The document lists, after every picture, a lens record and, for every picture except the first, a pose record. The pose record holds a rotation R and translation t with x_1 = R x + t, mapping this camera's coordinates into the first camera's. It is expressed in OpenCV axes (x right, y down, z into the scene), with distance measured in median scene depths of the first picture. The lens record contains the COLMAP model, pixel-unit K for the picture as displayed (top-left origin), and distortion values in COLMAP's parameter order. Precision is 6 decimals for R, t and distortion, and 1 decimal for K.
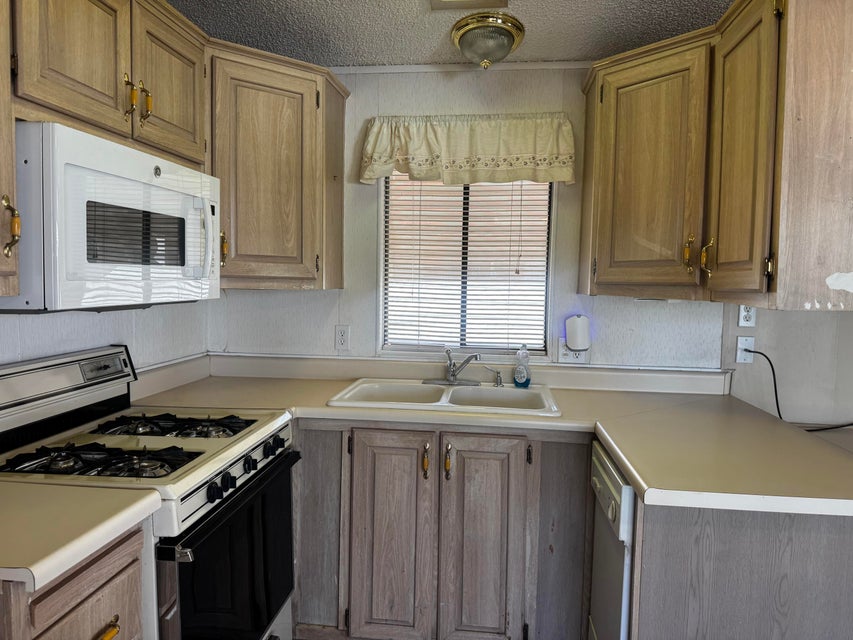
lens RADIAL K [[606.4, 0, 427.8], [0, 606.4, 316.6], [0, 0, 1]] dist [0.046965, -0.060744]
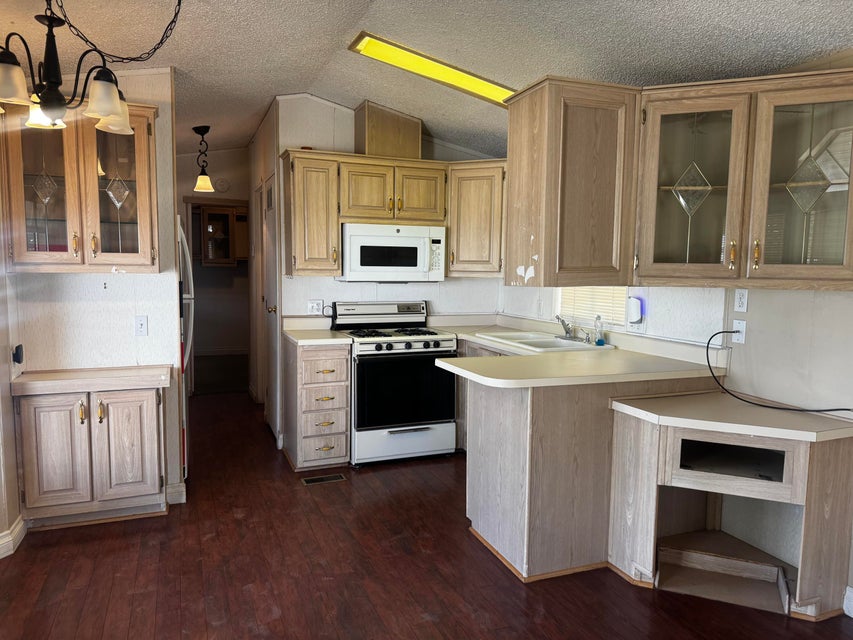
lens RADIAL K [[606.4, 0, 424.9], [0, 606.4, 323.2], [0, 0, 1]] dist [0.046965, -0.060744]
pose [[0.473570, 0.070343, -0.877943, 1.815626], [-0.058486, 0.997117, 0.048344, 0.024115], [0.878812, 0.028453, 0.476319, -0.120432]]
